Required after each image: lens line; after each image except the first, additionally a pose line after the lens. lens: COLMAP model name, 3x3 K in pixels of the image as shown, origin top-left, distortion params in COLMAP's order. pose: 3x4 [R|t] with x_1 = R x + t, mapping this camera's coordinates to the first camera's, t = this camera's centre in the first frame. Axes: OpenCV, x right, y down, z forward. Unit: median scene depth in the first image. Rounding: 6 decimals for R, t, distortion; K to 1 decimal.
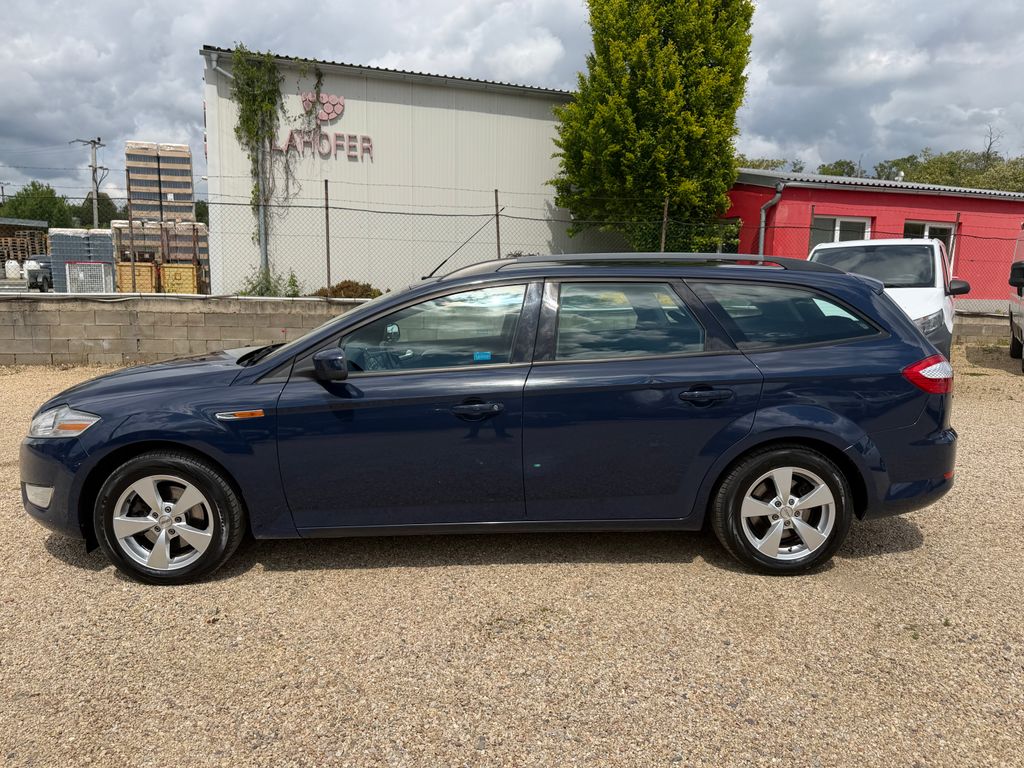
lens RADIAL K [[739.1, 0, 513.4], [0, 739.1, 386.2], [0, 0, 1]] dist [0.008527, 0.001841]
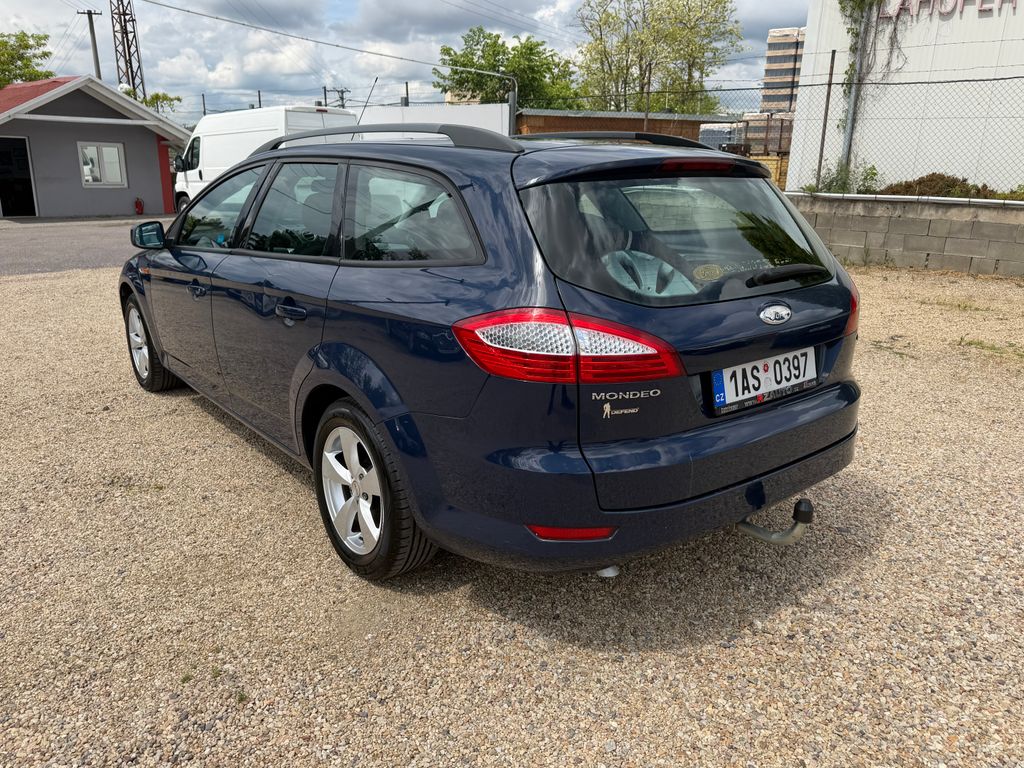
lens RADIAL K [[739.1, 0, 513.1], [0, 739.1, 380.8], [0, 0, 1]] dist [0.008527, 0.001841]
pose [[0.605806, 0.222285, -0.763930, 0.171154], [-0.122697, 0.974793, 0.186342, -0.014935], [0.786095, -0.019155, 0.617809, 0.117831]]
